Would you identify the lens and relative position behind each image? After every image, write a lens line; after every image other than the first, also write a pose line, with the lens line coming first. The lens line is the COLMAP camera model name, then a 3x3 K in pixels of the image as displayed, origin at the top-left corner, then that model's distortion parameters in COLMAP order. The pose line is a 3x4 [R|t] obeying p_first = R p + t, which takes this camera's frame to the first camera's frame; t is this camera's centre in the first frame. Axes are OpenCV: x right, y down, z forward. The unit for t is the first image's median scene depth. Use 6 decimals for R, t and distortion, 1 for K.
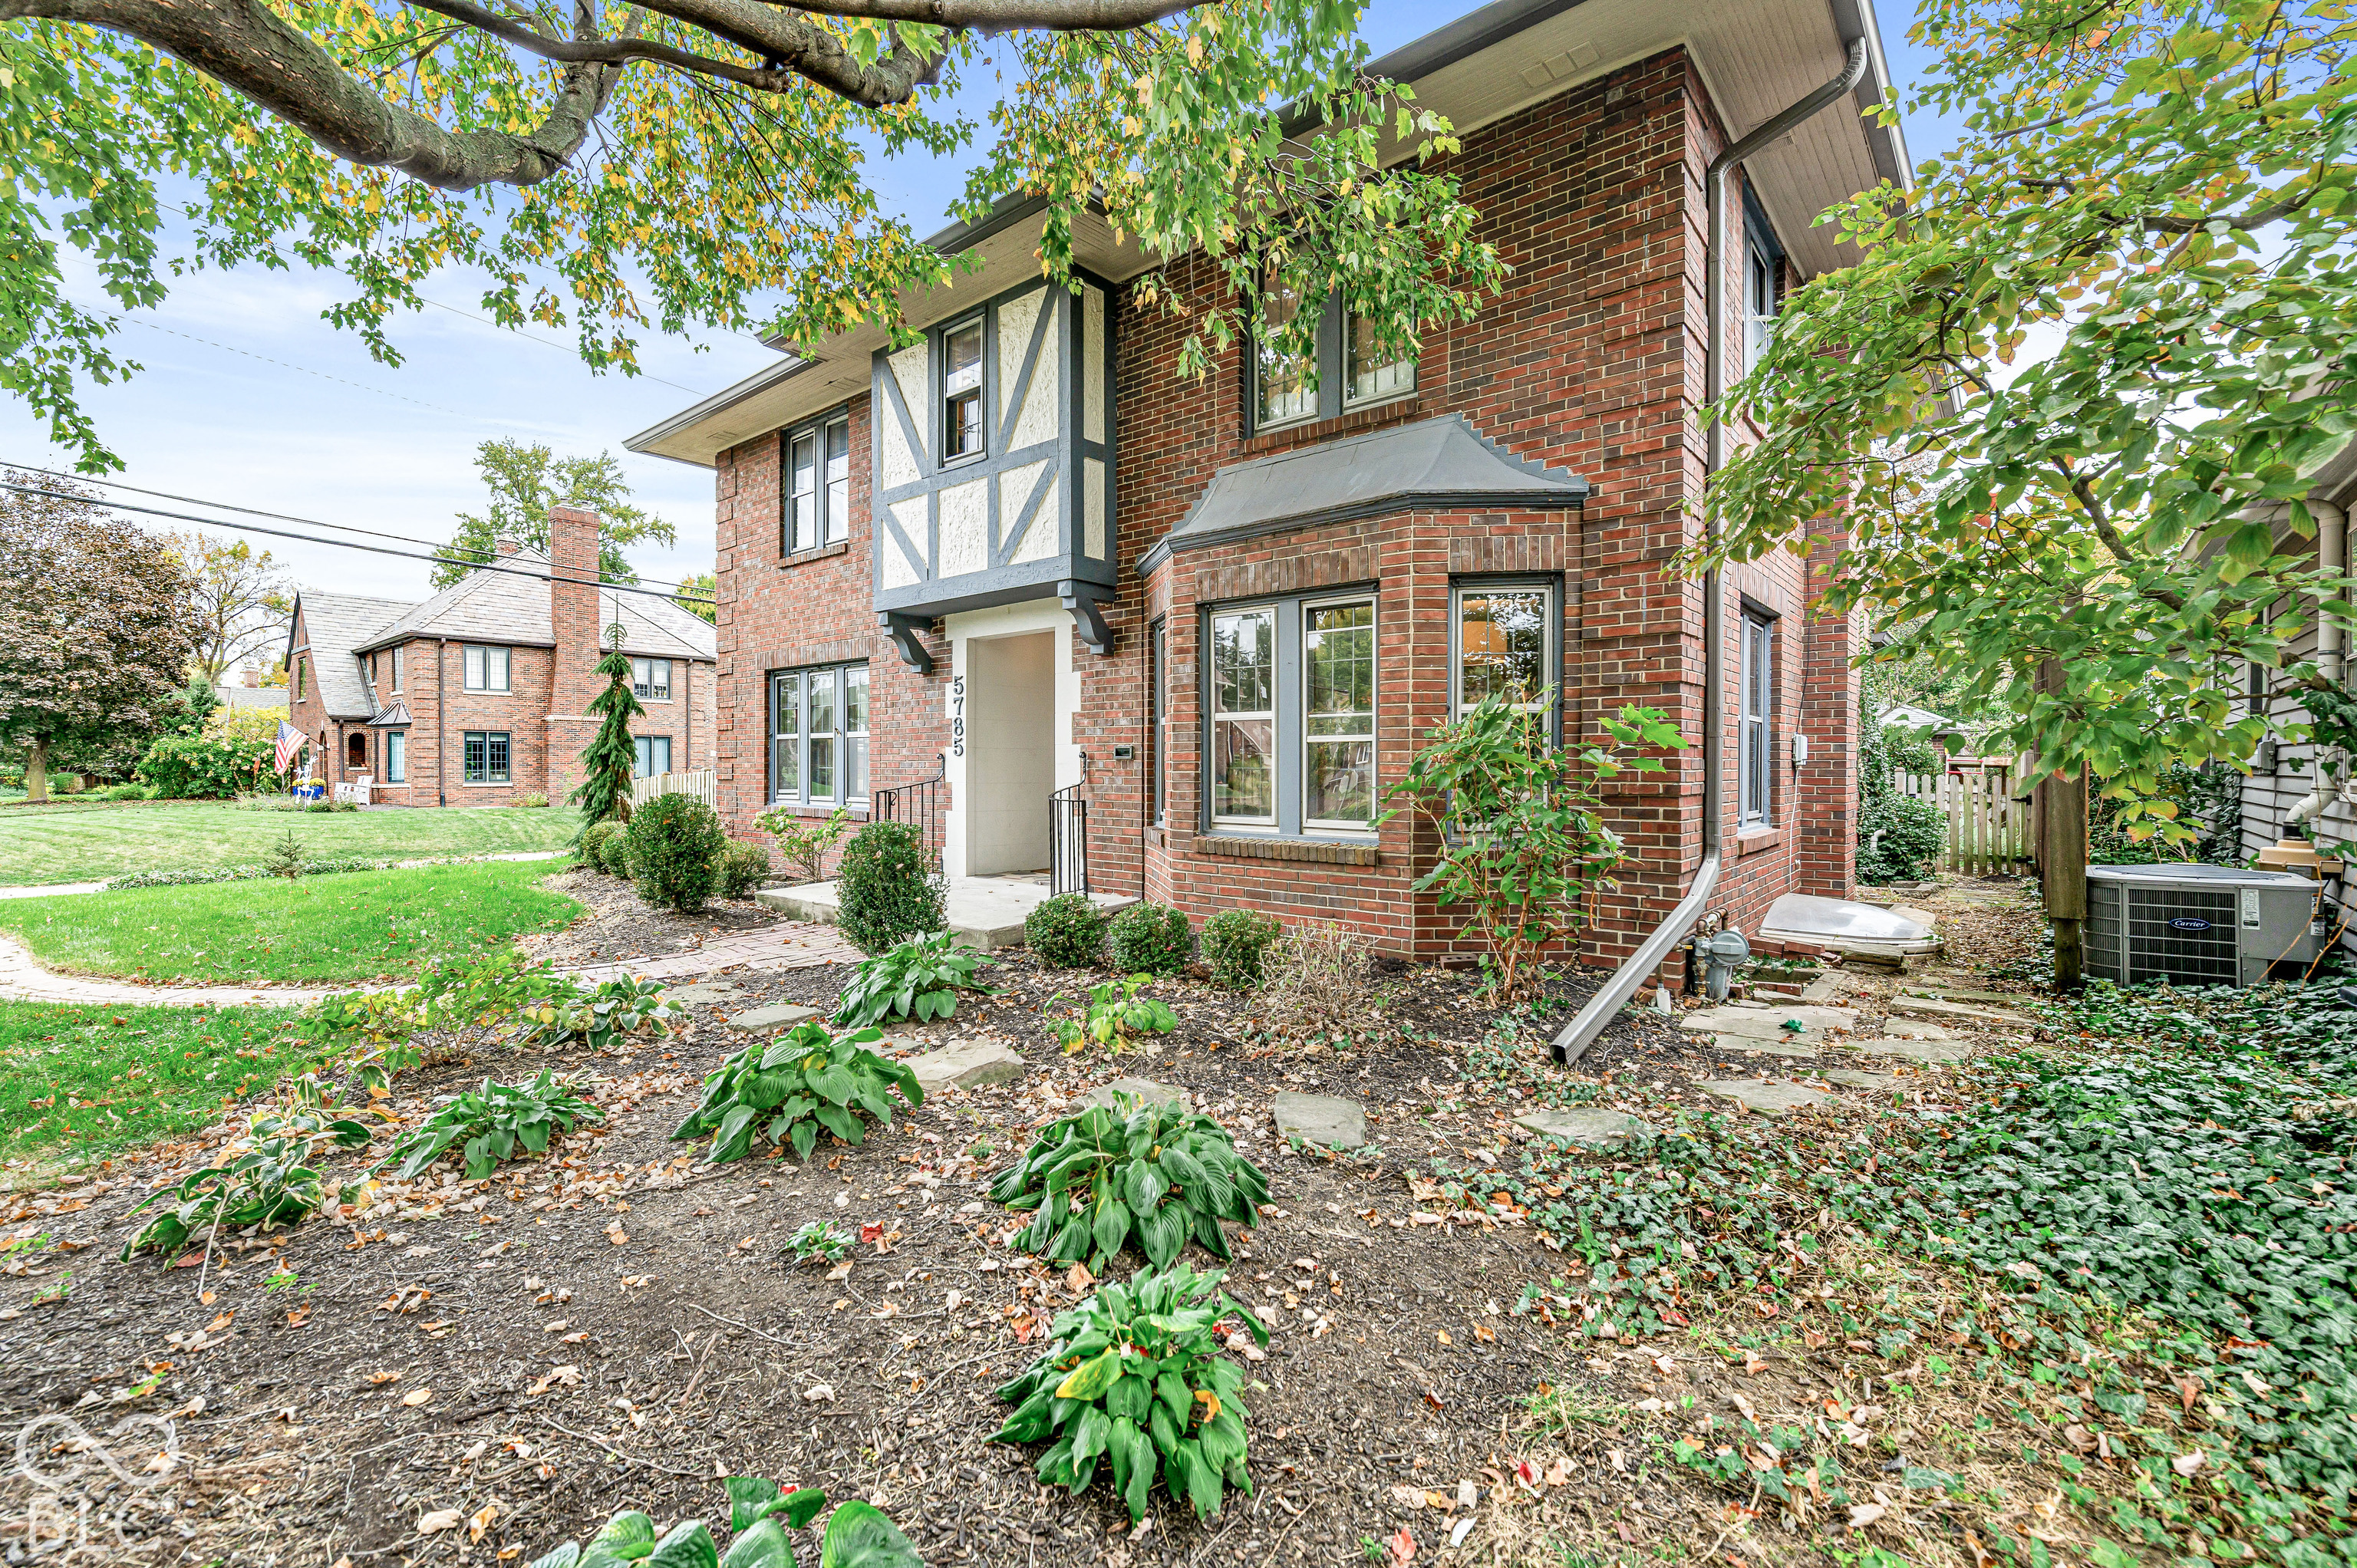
lens RADIAL K [[1021.5, 0, 1185.0], [0, 1021.5, 779.7], [0, 0, 1]] dist [-0.002164, -0.000478]
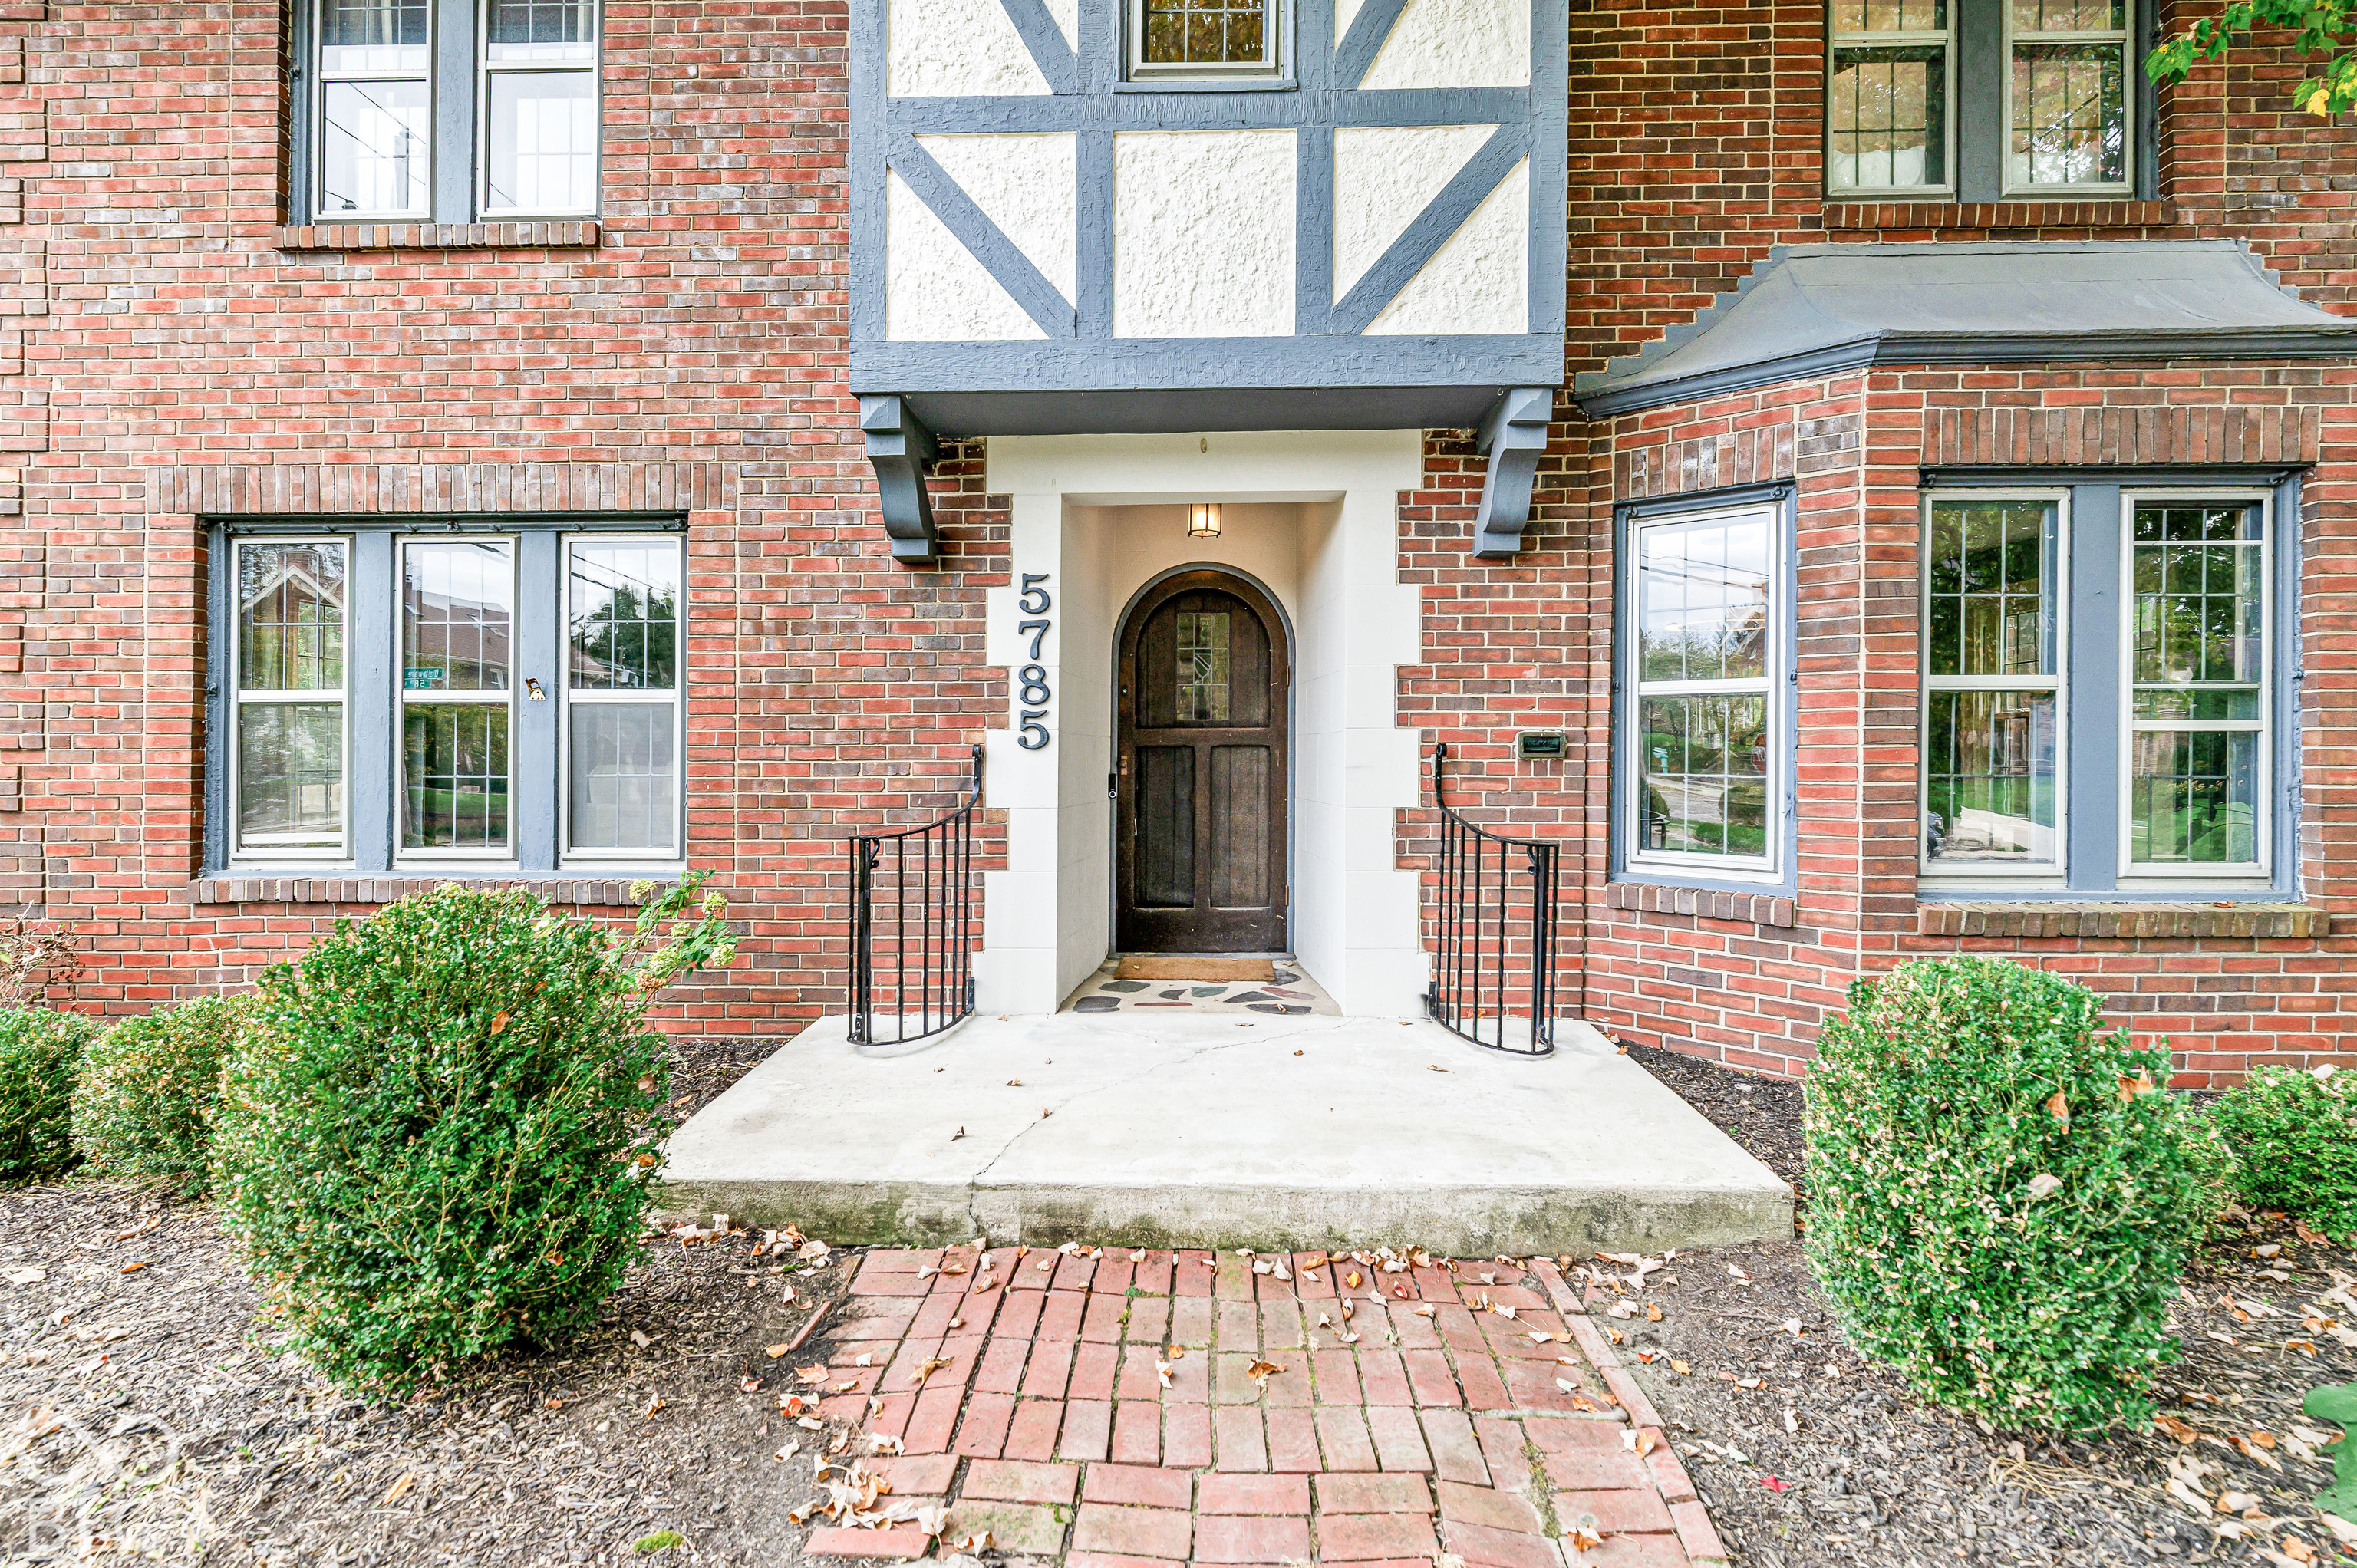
lens RADIAL K [[1151.0, 0, 1171.8], [0, 1151.0, 787.3], [0, 0, 1]] dist [0.002398, 0.000219]
pose [[0.783835, -0.006058, 0.620940, -0.491474], [0.009171, 0.999956, -0.001821, -0.005493], [-0.620902, 0.007122, 0.783856, 0.564082]]
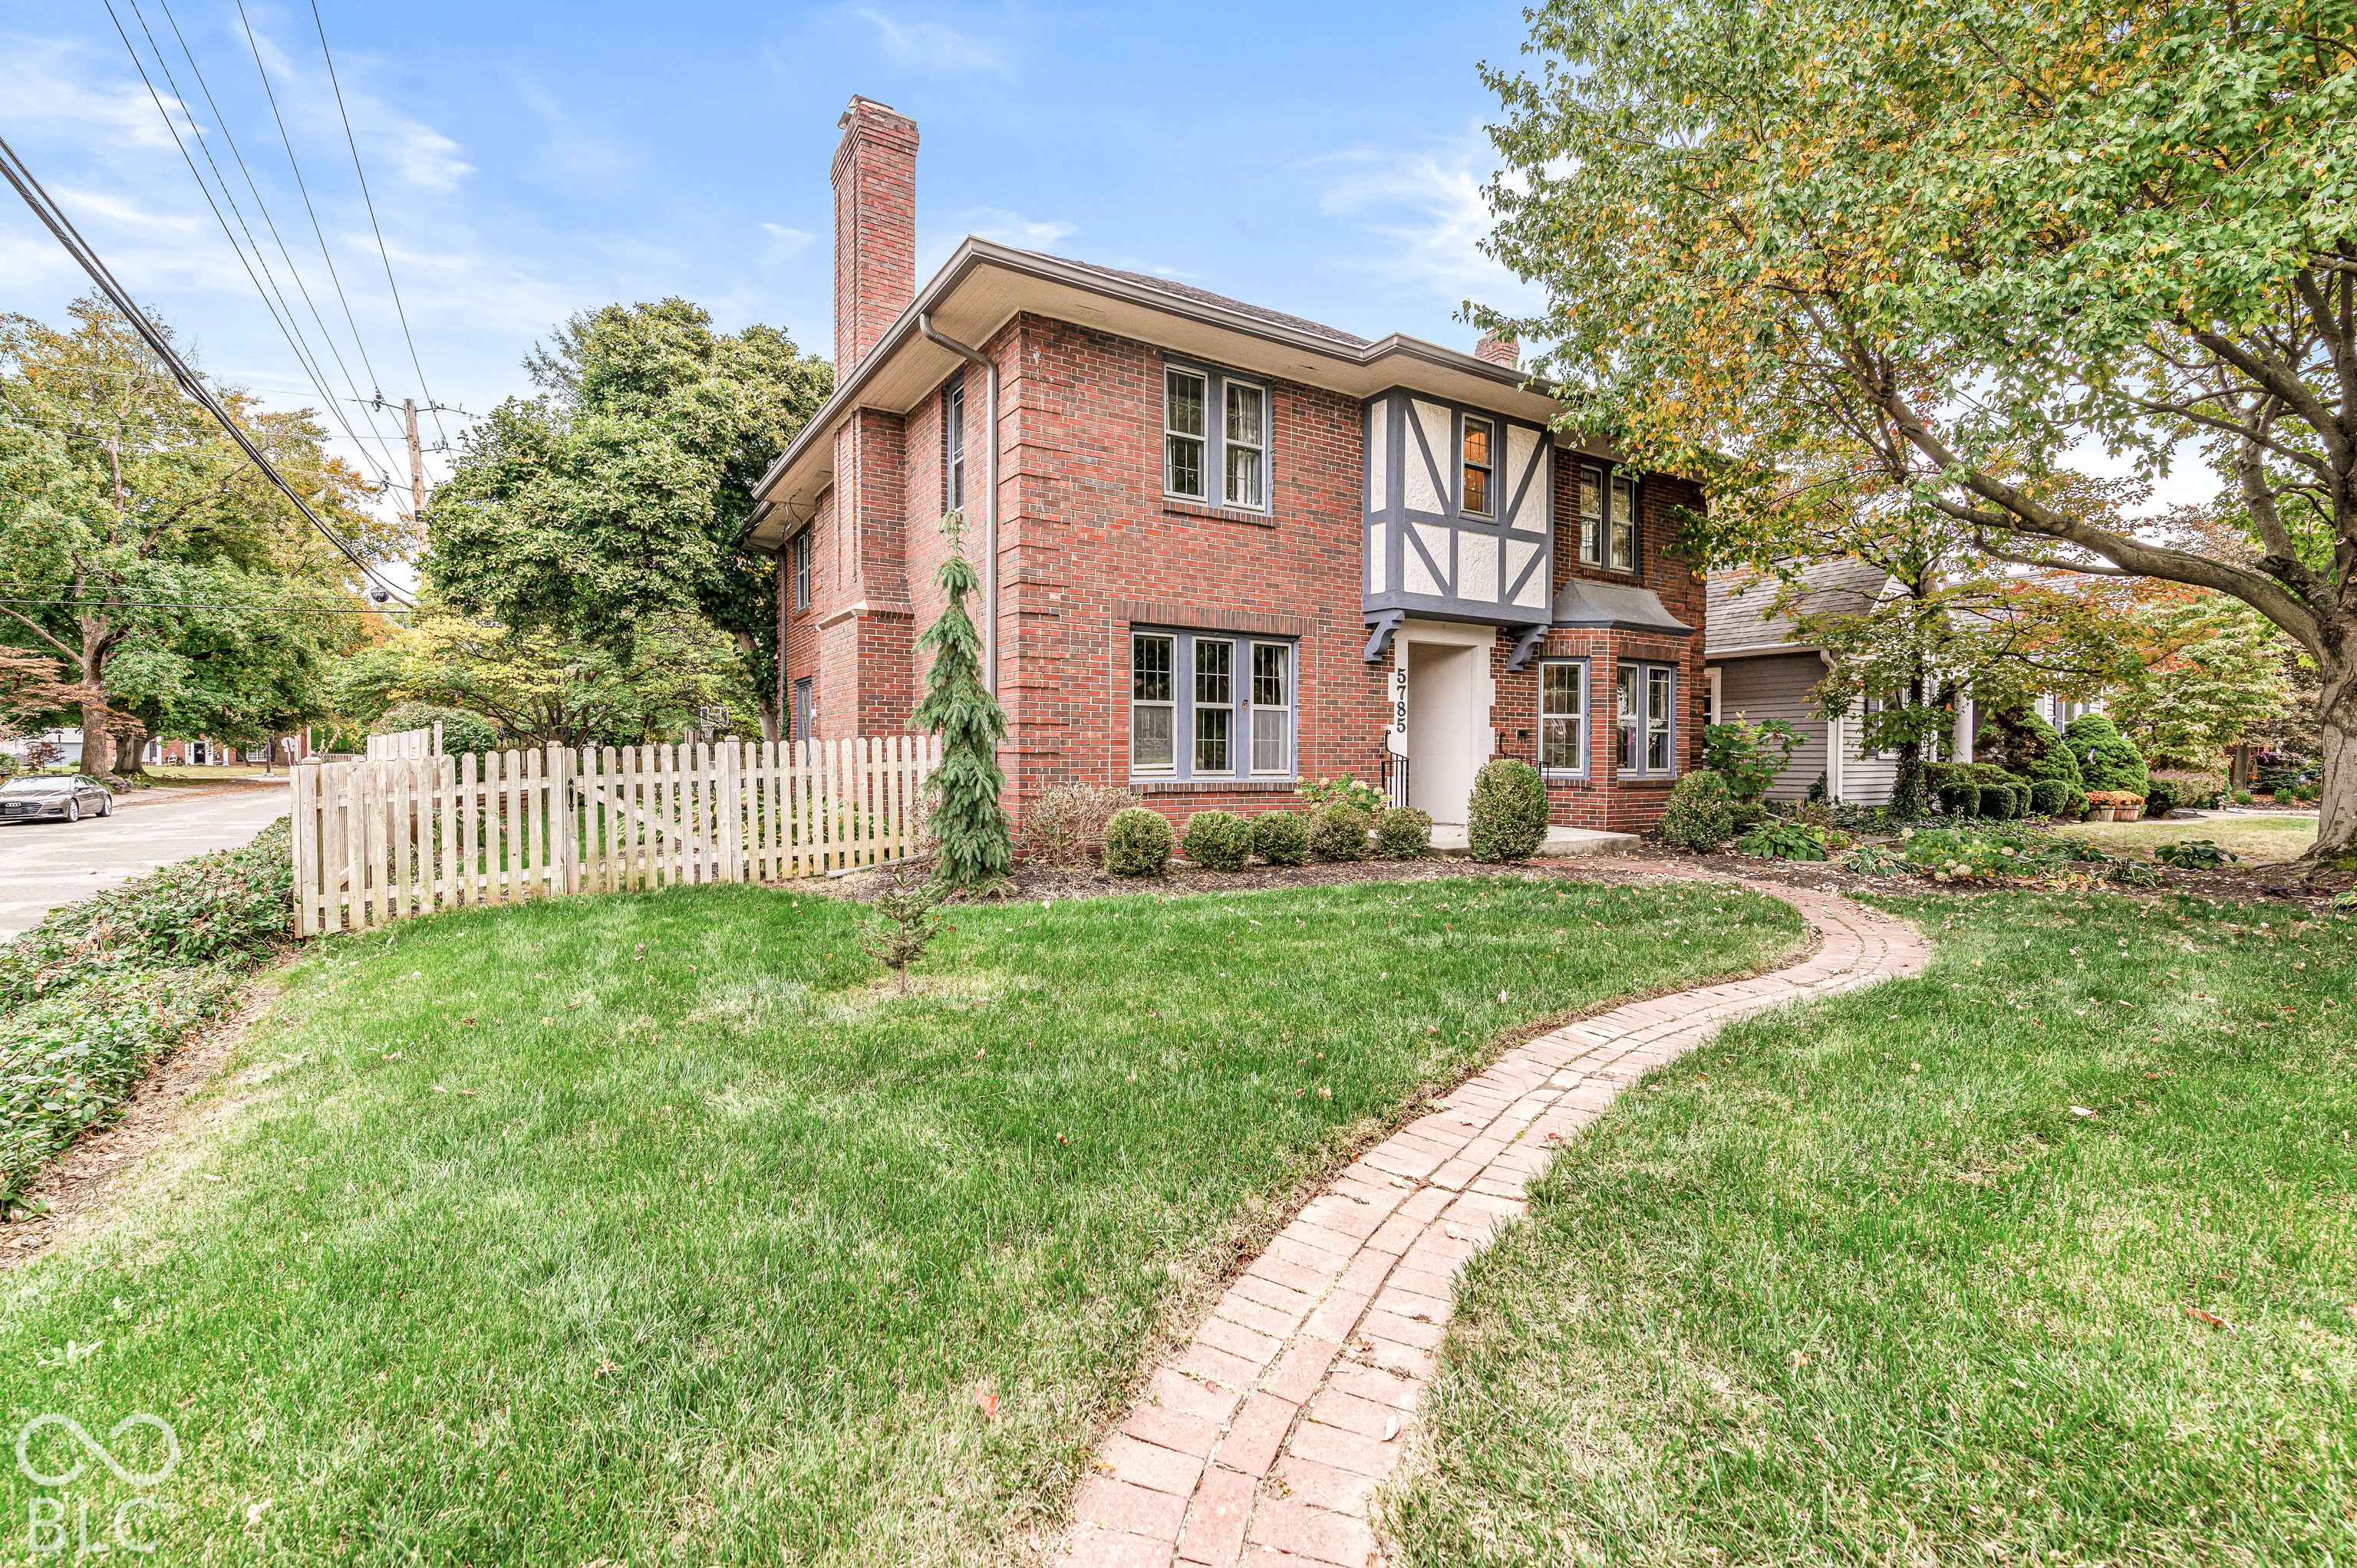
lens RADIAL K [[1021.5, 0, 1186.0], [0, 1021.5, 784.5], [0, 0, 1]] dist [-0.002164, -0.000478]
pose [[0.294130, -0.032090, 0.955226, -1.504073], [0.006549, 0.999480, 0.031560, -0.000248], [-0.955743, -0.003027, 0.294188, 0.883742]]
